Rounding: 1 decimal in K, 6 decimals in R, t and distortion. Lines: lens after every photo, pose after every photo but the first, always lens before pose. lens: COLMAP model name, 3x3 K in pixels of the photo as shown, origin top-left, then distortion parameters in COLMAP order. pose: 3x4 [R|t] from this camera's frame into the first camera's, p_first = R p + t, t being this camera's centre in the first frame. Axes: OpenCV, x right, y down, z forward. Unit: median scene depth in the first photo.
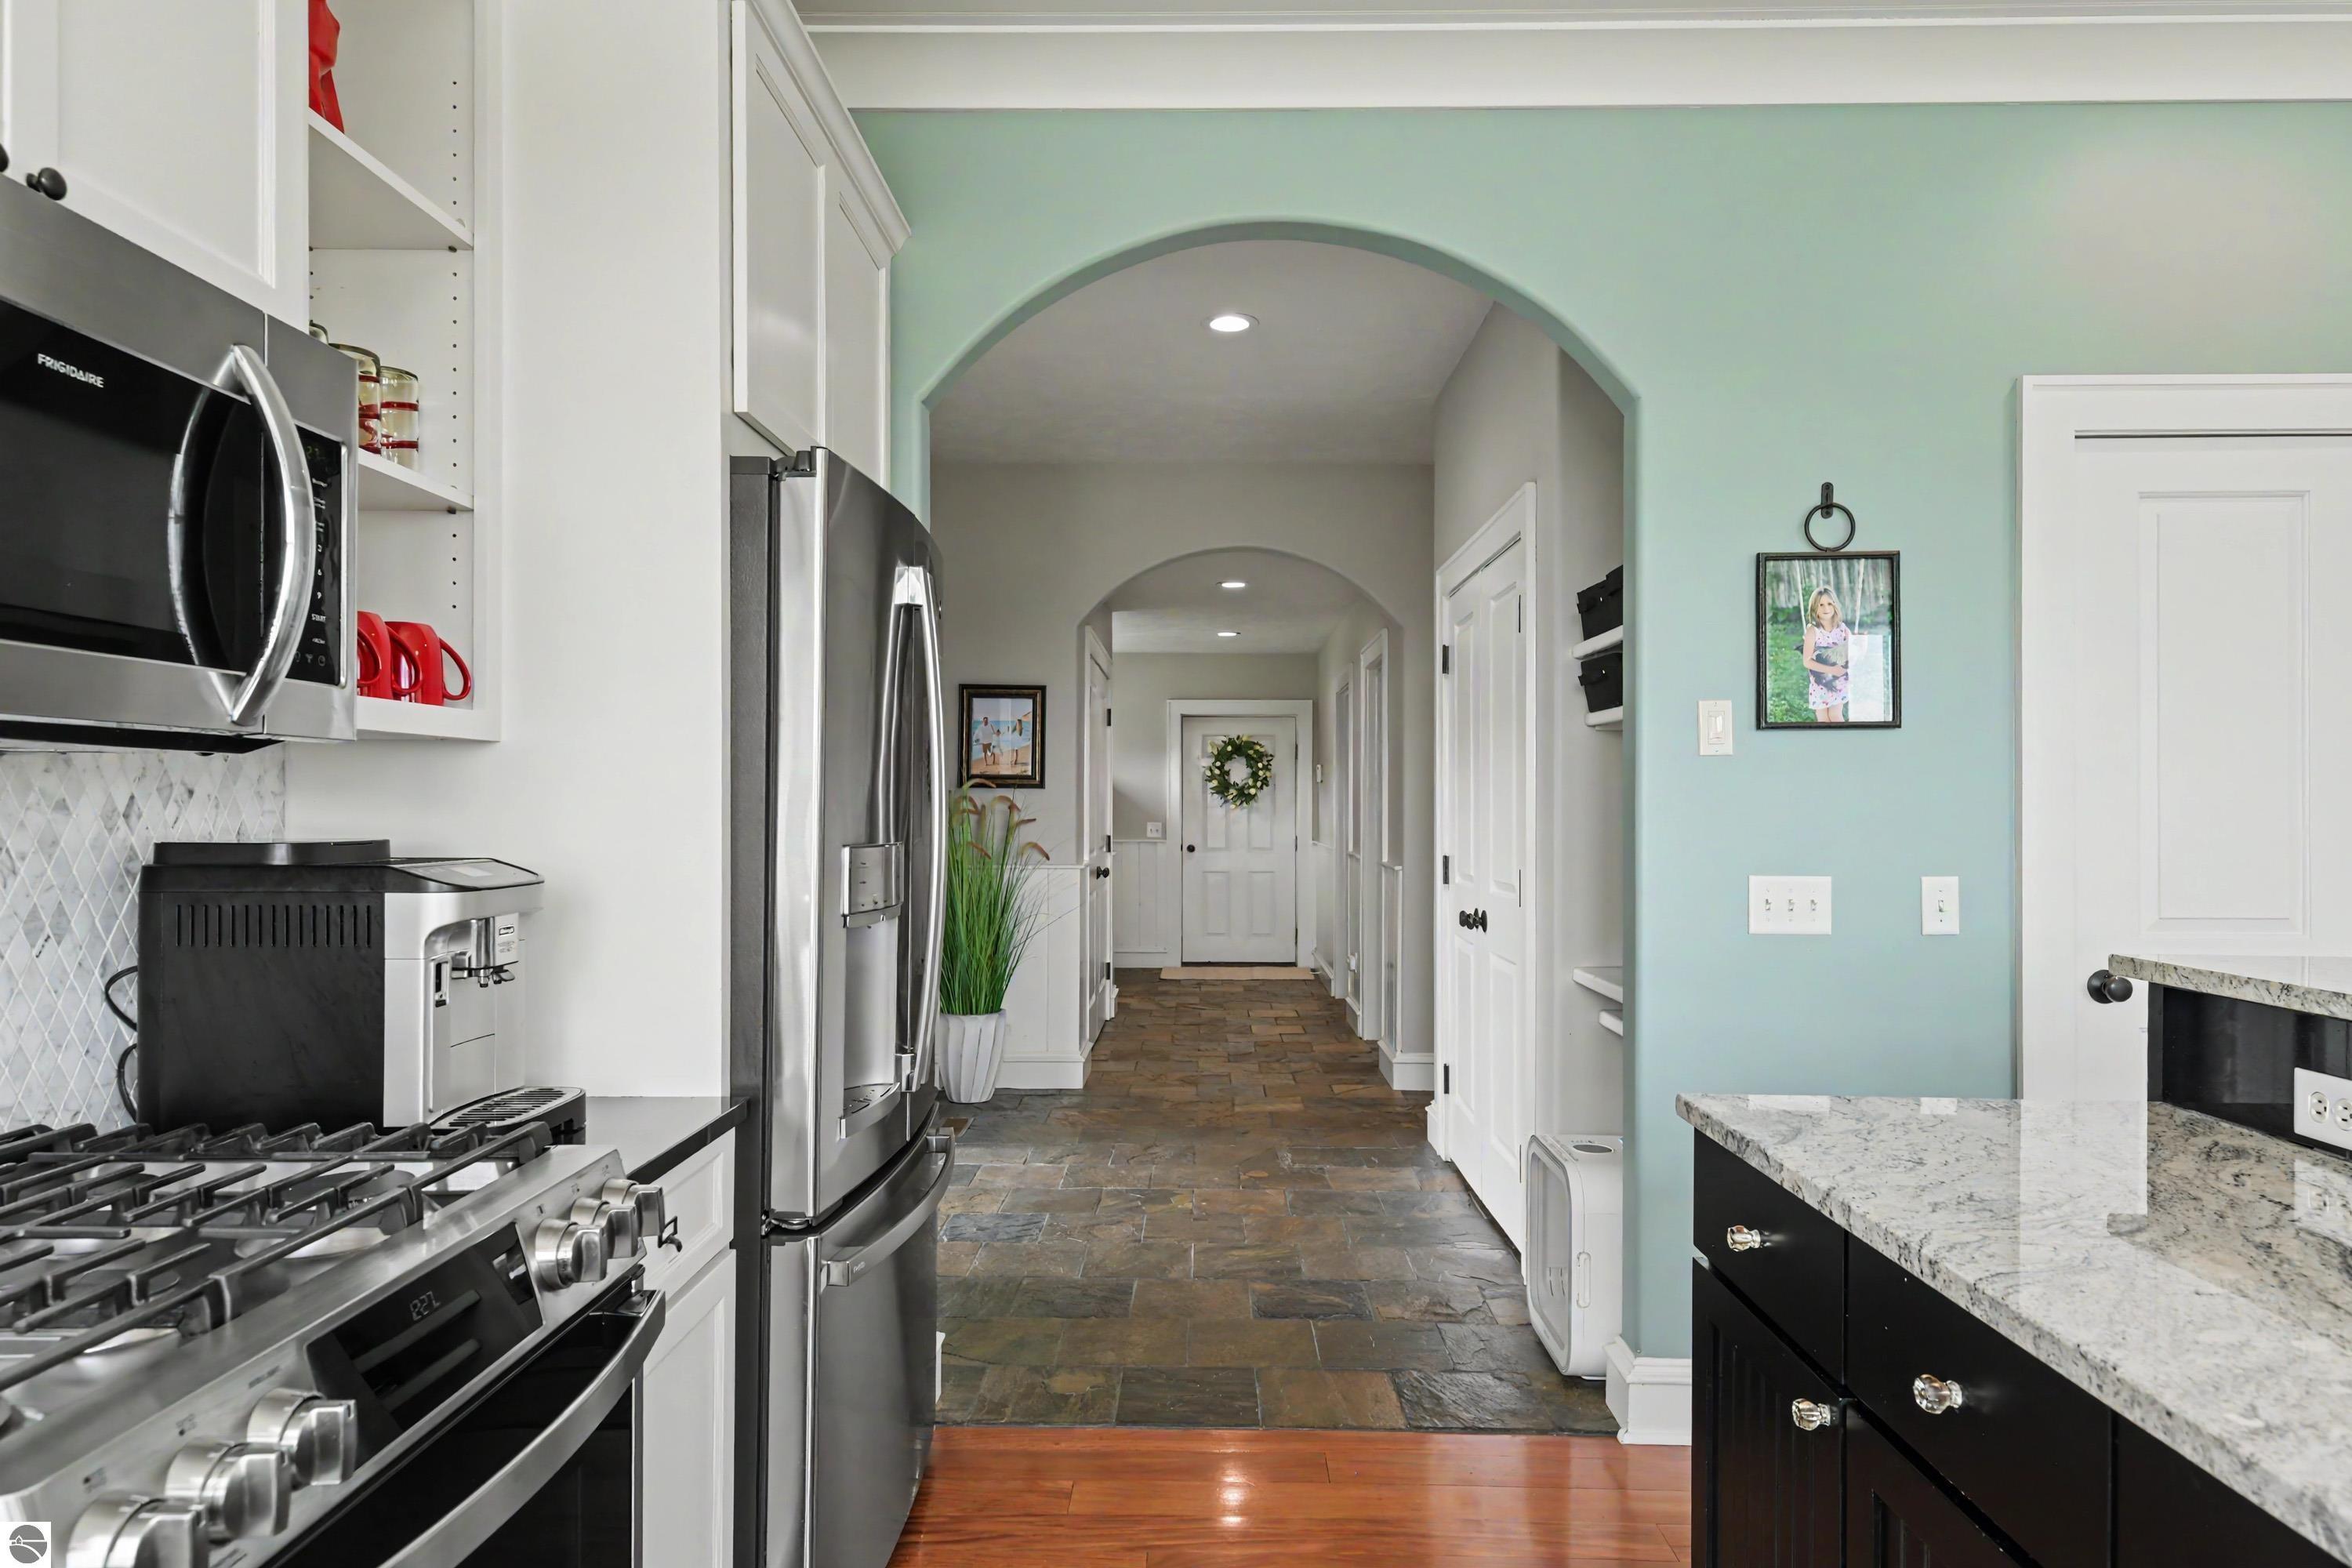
lens RADIAL K [[1387.7, 0, 1170.3], [0, 1387.7, 793.6], [0, 0, 1]] dist [0.017749, -0.003048]
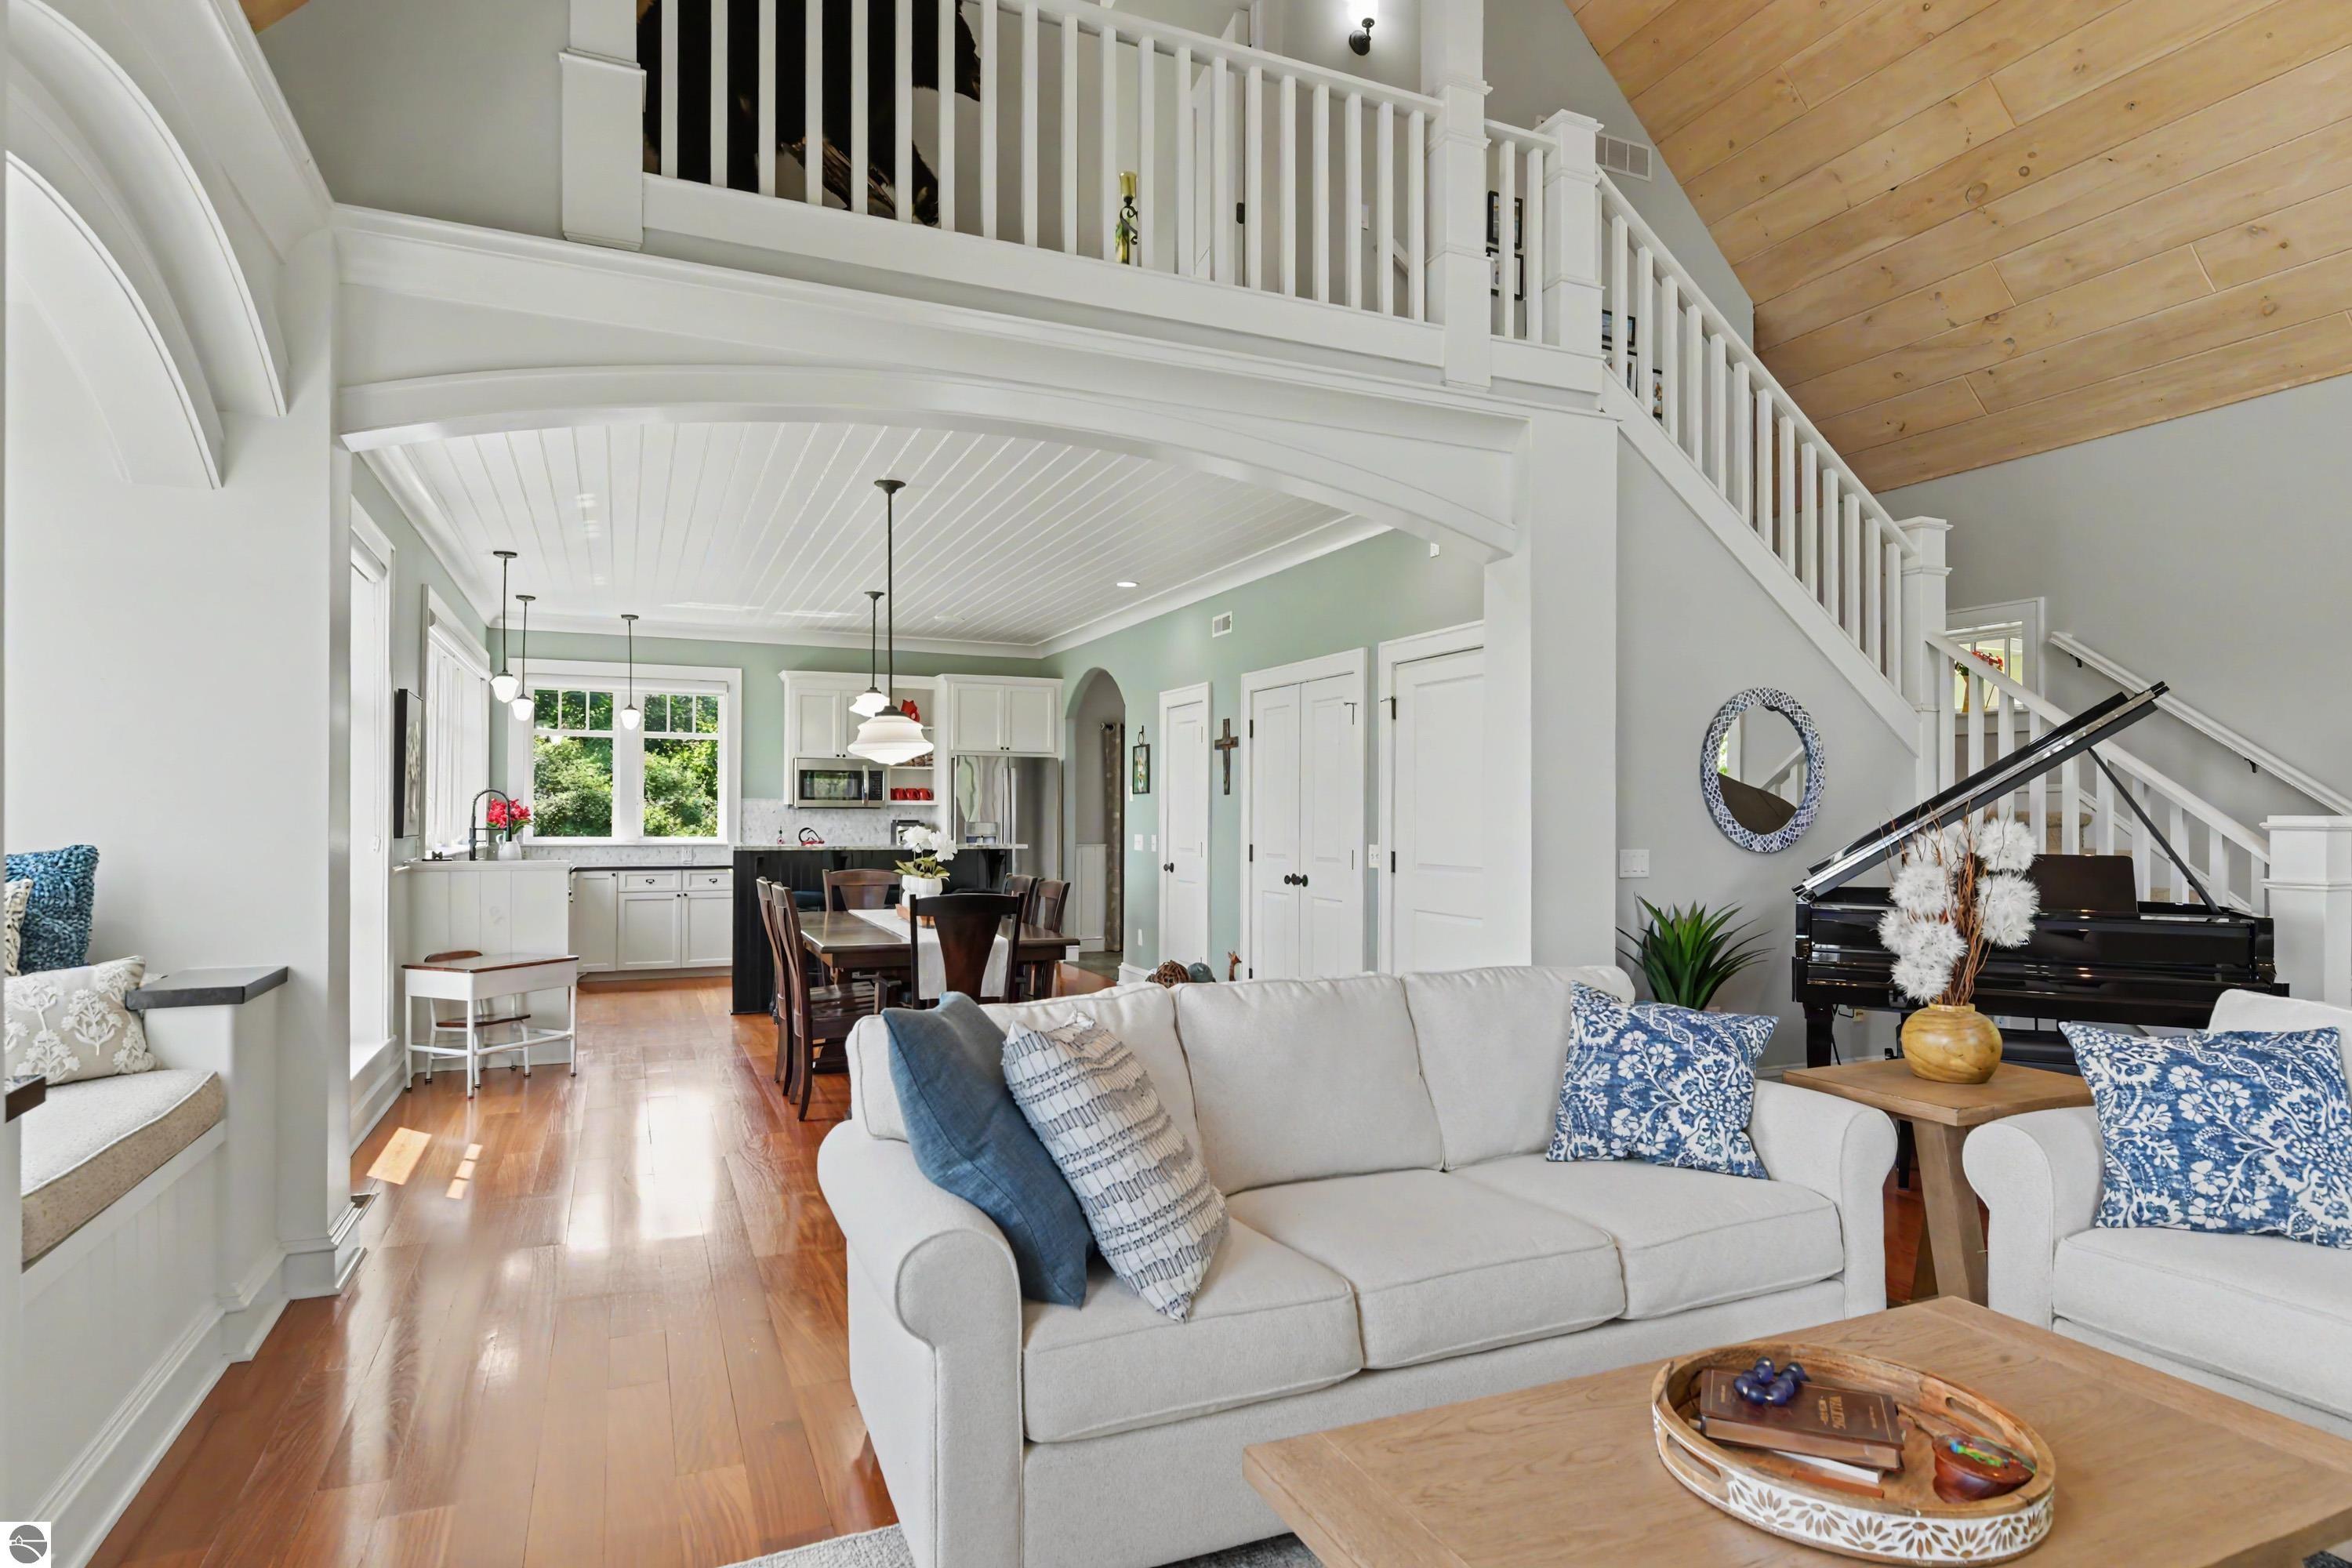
lens RADIAL K [[1271.6, 0, 1194.1], [0, 1271.6, 806.2], [0, 0, 1]] dist [0.011169, -0.009429]
pose [[0.428053, -0.008455, -0.903714, 3.500977], [0.006579, 0.999959, -0.006240, 0.006571], [0.903730, -0.003274, 0.428091, -0.285036]]
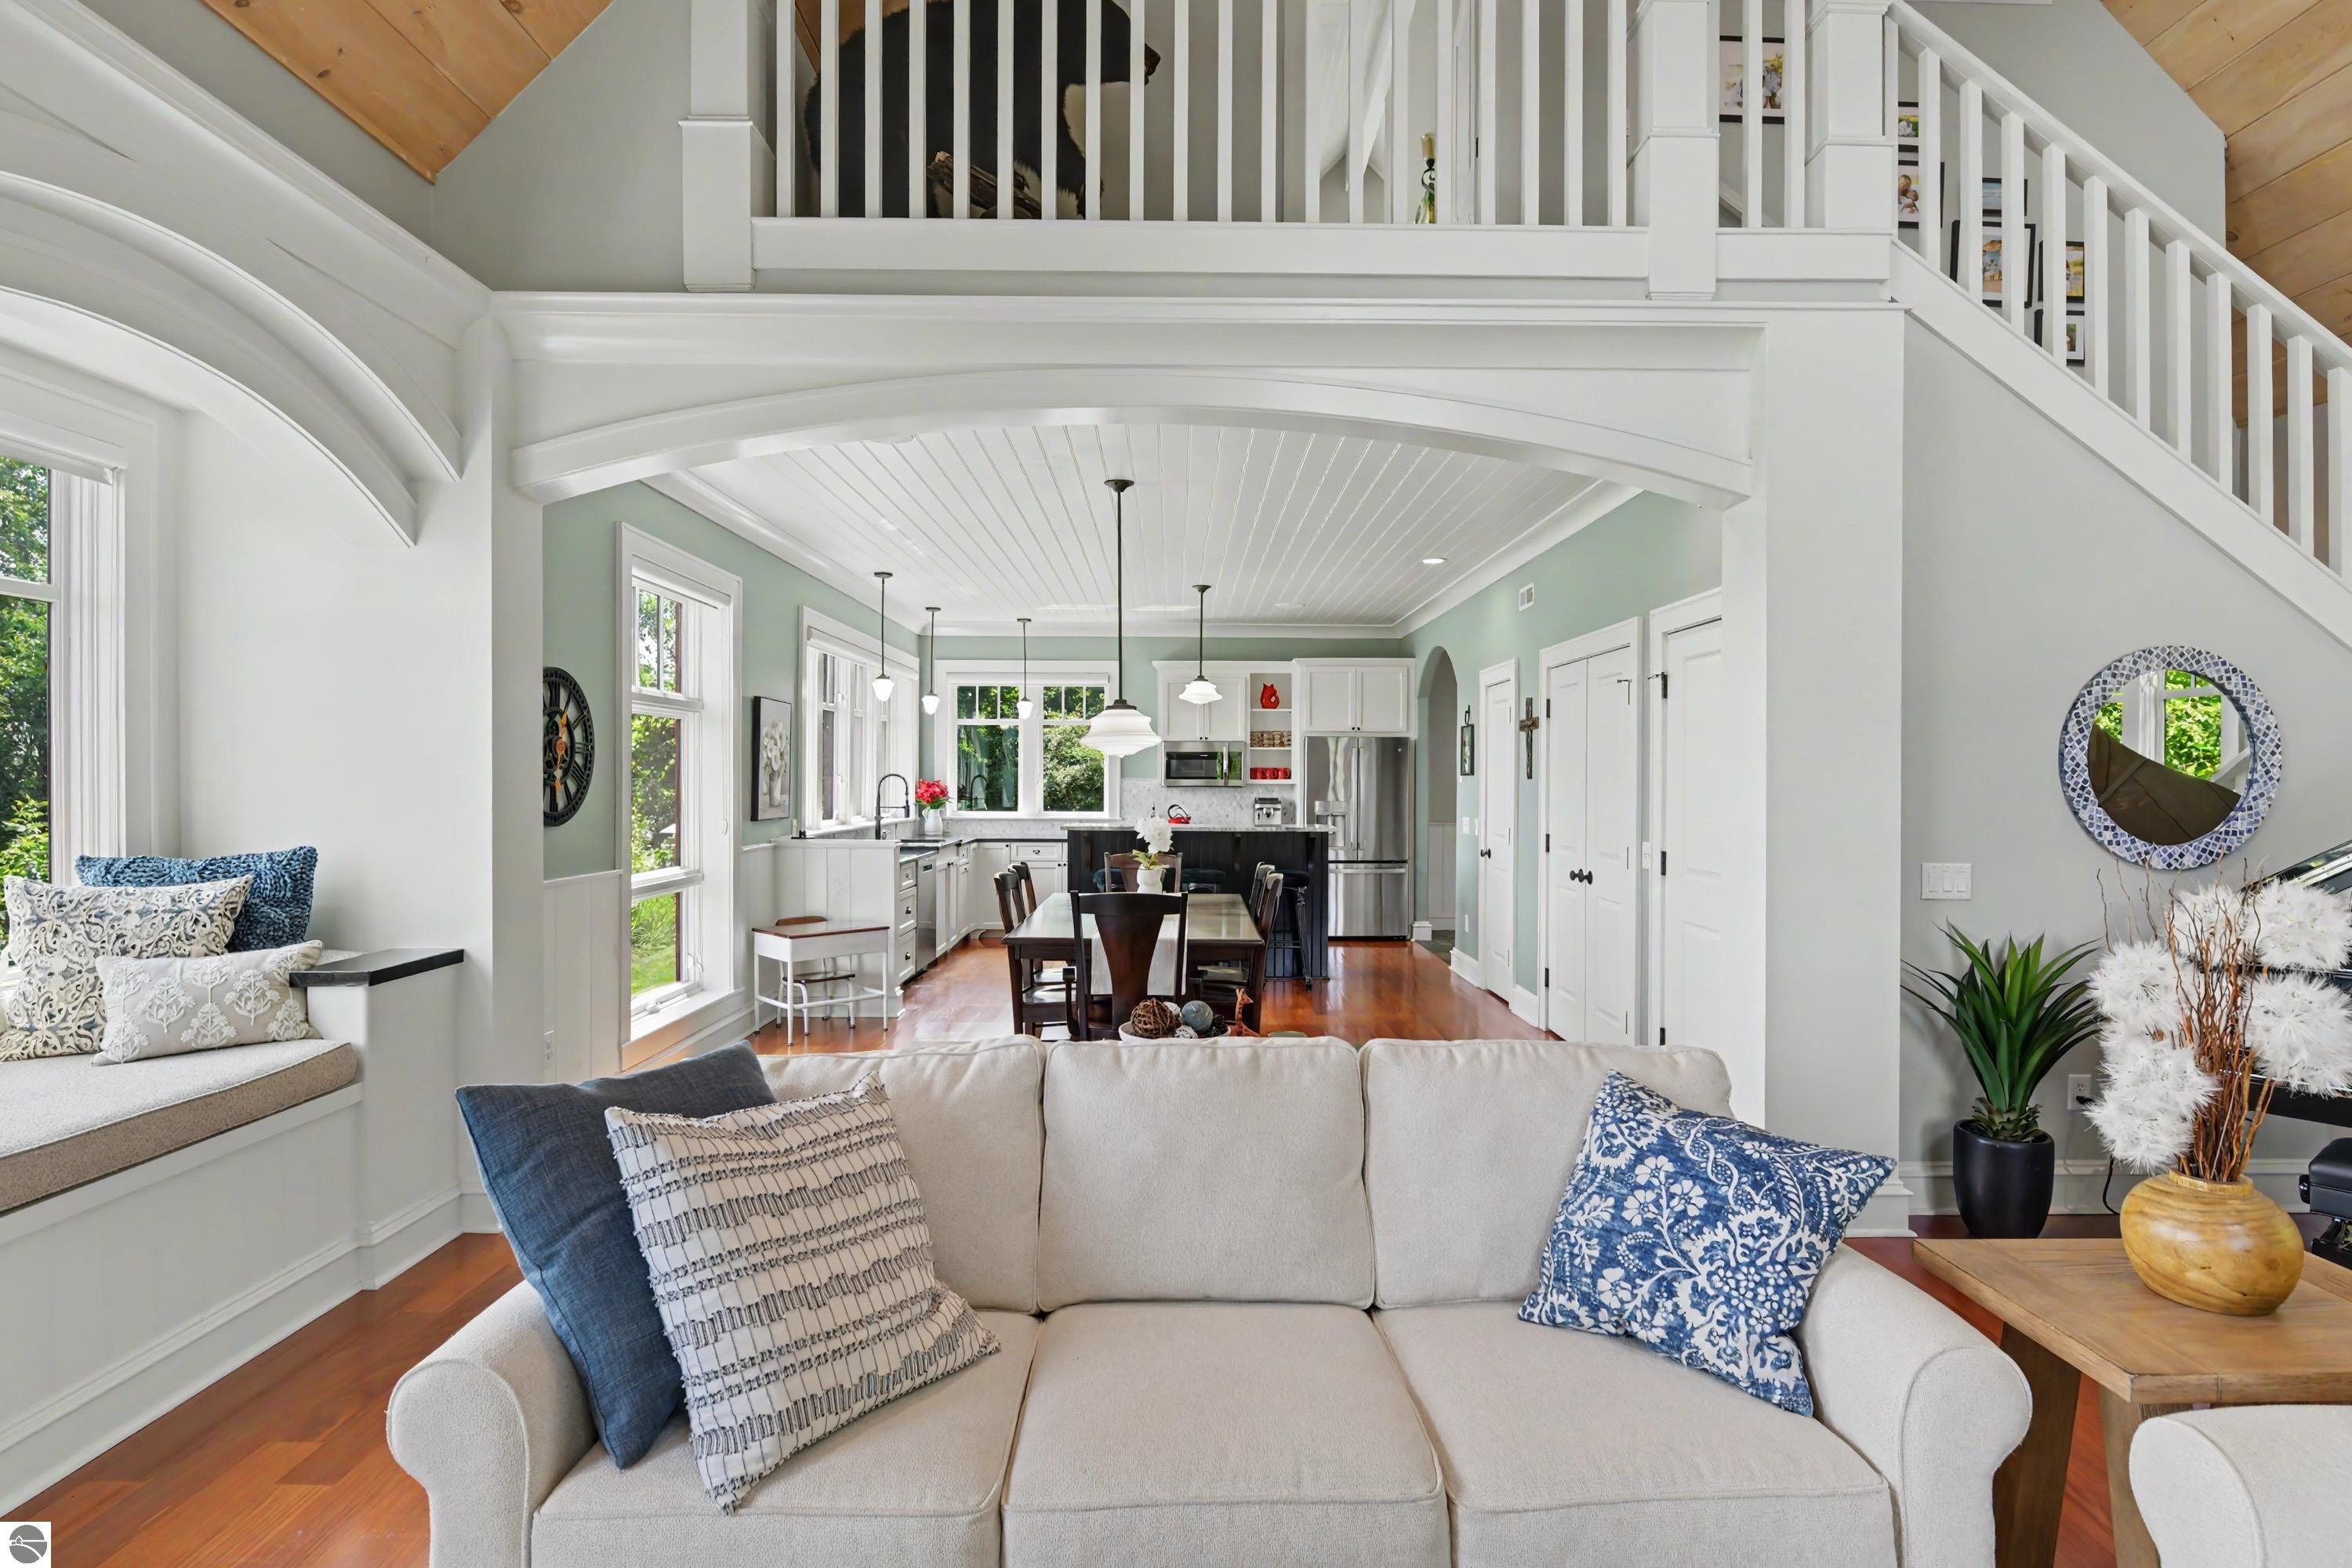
lens RADIAL K [[1177.2, 0, 1194.7], [0, 1177.2, 780.9], [0, 0, 1]] dist [0.005294, -0.008147]
pose [[0.041970, -0.000846, -0.999119, 3.388959], [0.005388, 0.999985, -0.000621, -0.034826], [0.999104, -0.005357, 0.041974, 0.193061]]
